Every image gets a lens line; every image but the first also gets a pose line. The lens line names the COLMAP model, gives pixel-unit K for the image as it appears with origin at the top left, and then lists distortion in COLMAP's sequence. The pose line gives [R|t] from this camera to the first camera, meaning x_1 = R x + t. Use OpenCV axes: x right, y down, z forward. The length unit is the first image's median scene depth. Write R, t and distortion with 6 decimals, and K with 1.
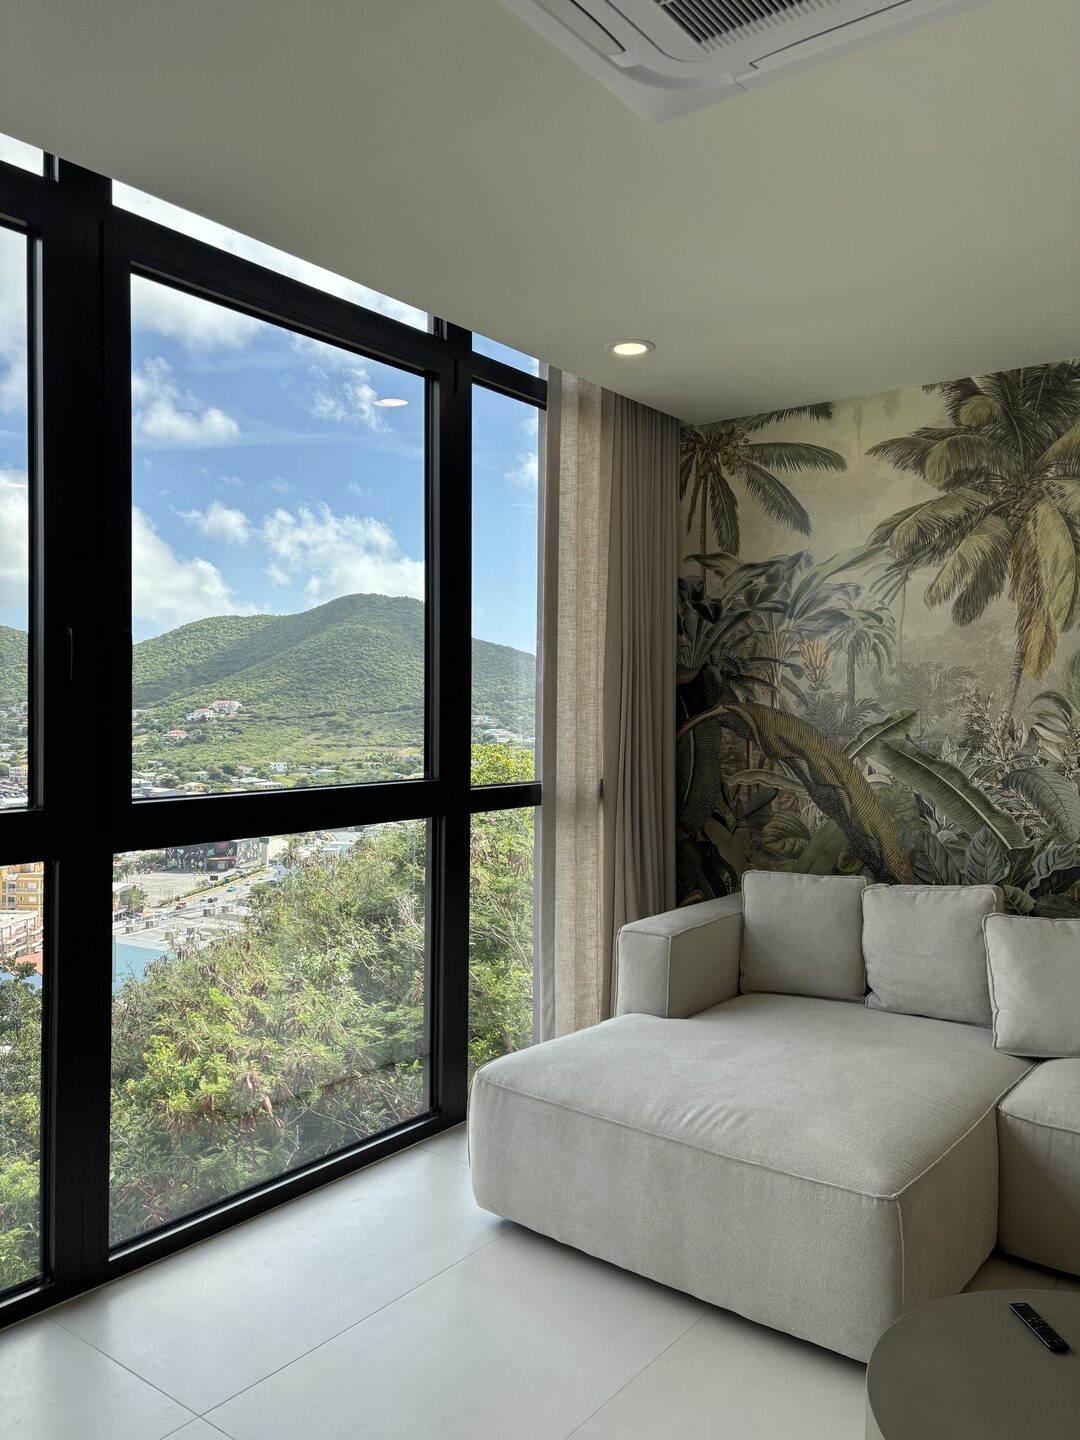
lens RADIAL K [[1087.6, 0, 546.0], [0, 1087.6, 713.5], [0, 0, 1]] dist [0.043602, -0.047282]
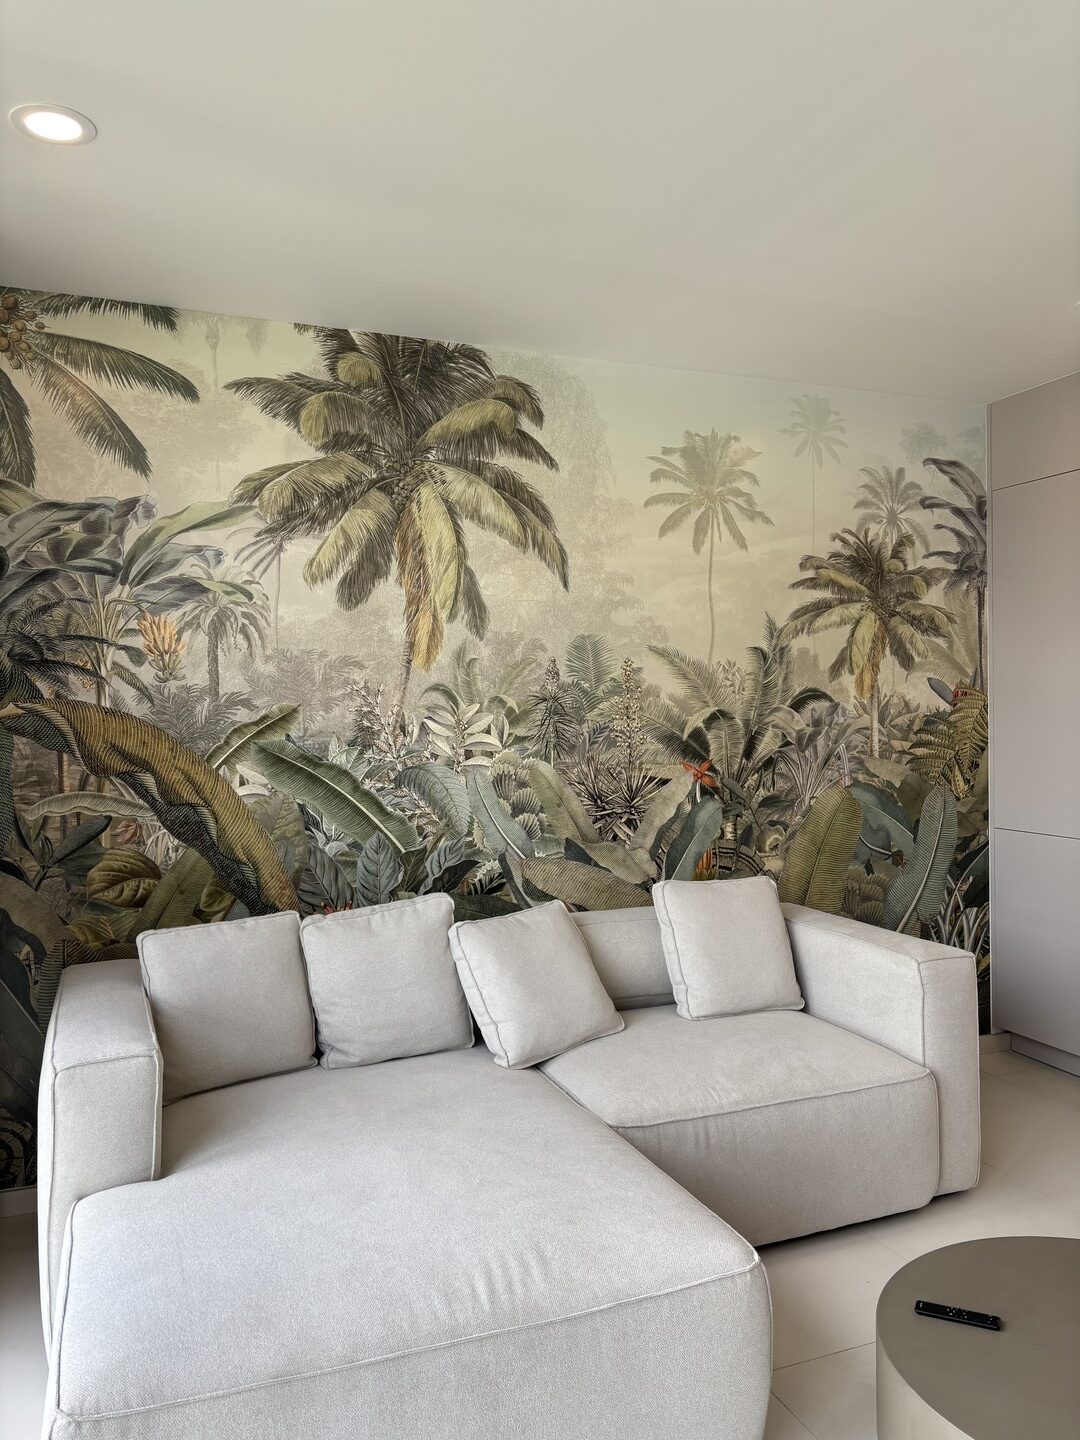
lens RADIAL K [[1080.4, 0, 560.2], [0, 1080.4, 712.1], [0, 0, 1]] dist [0.153129, -0.304479]
pose [[0.508612, -0.020286, 0.860757, -0.291979], [0.019897, 0.999732, 0.011804, -0.003885], [-0.860766, 0.011123, 0.508879, 0.397984]]
